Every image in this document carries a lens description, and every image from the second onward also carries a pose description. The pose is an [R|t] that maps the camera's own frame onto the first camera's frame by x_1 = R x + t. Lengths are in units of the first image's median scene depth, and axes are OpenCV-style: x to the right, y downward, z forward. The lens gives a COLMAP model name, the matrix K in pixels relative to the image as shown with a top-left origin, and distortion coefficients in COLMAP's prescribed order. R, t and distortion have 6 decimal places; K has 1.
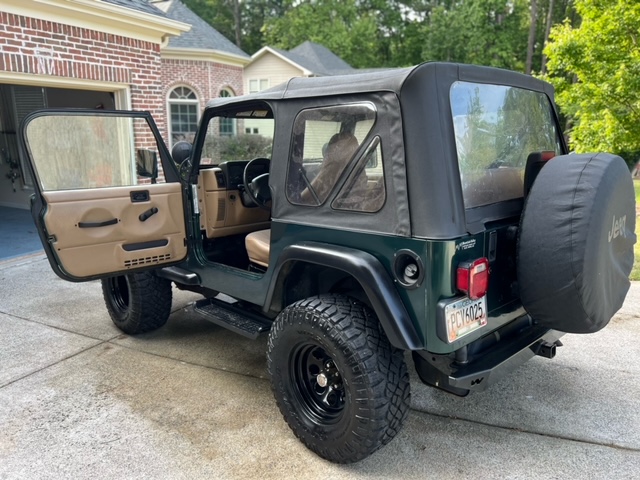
lens RADIAL K [[481.8, 0, 320.0], [0, 481.8, 240.0], [0, 0, 1]] dist [0.060683, -0.061697]
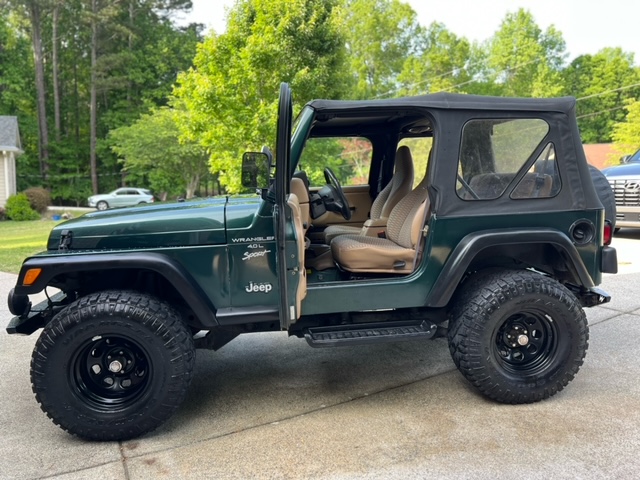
lens RADIAL K [[481.9, 0, 318.8], [0, 481.9, 239.2], [0, 0, 1]] dist [0.058981, -0.060066]
pose [[0.585536, -0.098848, 0.804597, -0.468357], [0.165835, 0.986153, 0.000468, -0.016899], [-0.793503, 0.133156, 0.593821, 0.241416]]
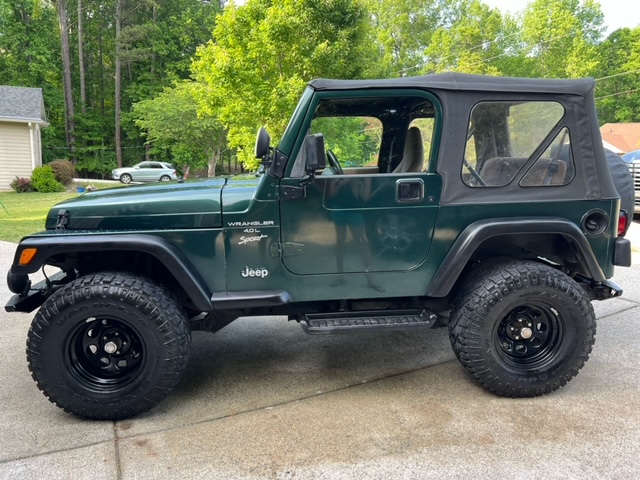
lens RADIAL K [[481.8, 0, 320.0], [0, 481.8, 240.0], [0, 0, 1]] dist [0.060683, -0.061697]
pose [[0.621704, -0.125432, 0.773143, -0.446023], [0.144891, 0.988475, 0.043857, -0.021748], [-0.769734, 0.084756, 0.632713, 0.230435]]
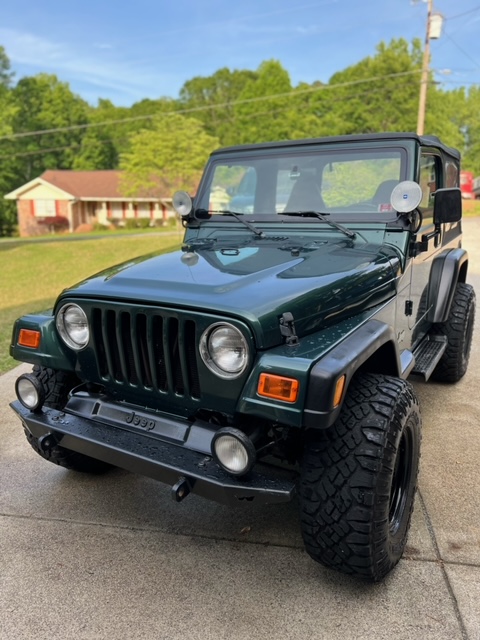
lens RADIAL K [[481.8, 0, 235.1], [0, 481.8, 320.3], [0, 0, 1]] dist [0.060683, -0.061697]
pose [[-0.270176, -0.226067, 0.935894, -0.498965], [0.208094, 0.935358, 0.286011, -0.144139], [-0.940054, 0.272028, -0.205668, 0.762003]]
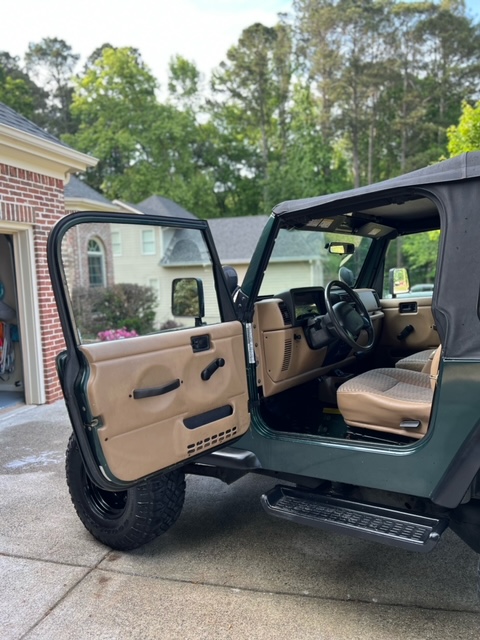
lens RADIAL K [[481.8, 0, 235.1], [0, 481.8, 320.3], [0, 0, 1]] dist [0.060683, -0.061697]
pose [[0.985454, -0.068790, 0.155400, -0.200353], [0.089912, 0.986994, -0.133260, -0.013494], [-0.144212, 0.145294, 0.978822, 0.159942]]
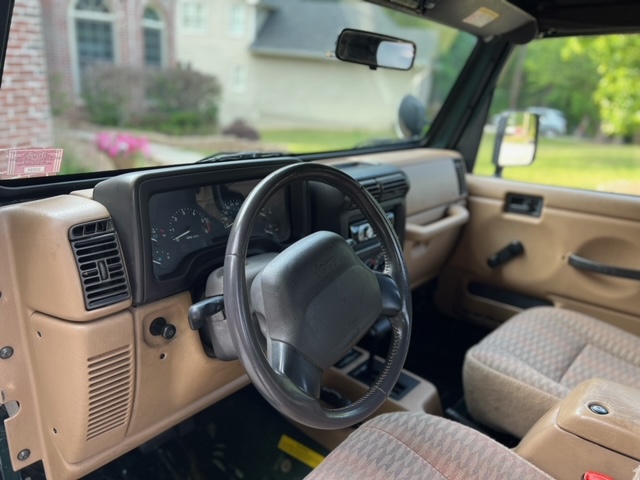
lens RADIAL K [[481.8, 0, 320.0], [0, 481.8, 240.0], [0, 0, 1]] dist [0.060683, -0.061697]
pose [[0.990635, 0.017350, 0.135433, -0.072976], [-0.032012, 0.993760, 0.106847, -0.082488], [-0.132734, -0.110182, 0.985009, 0.404274]]
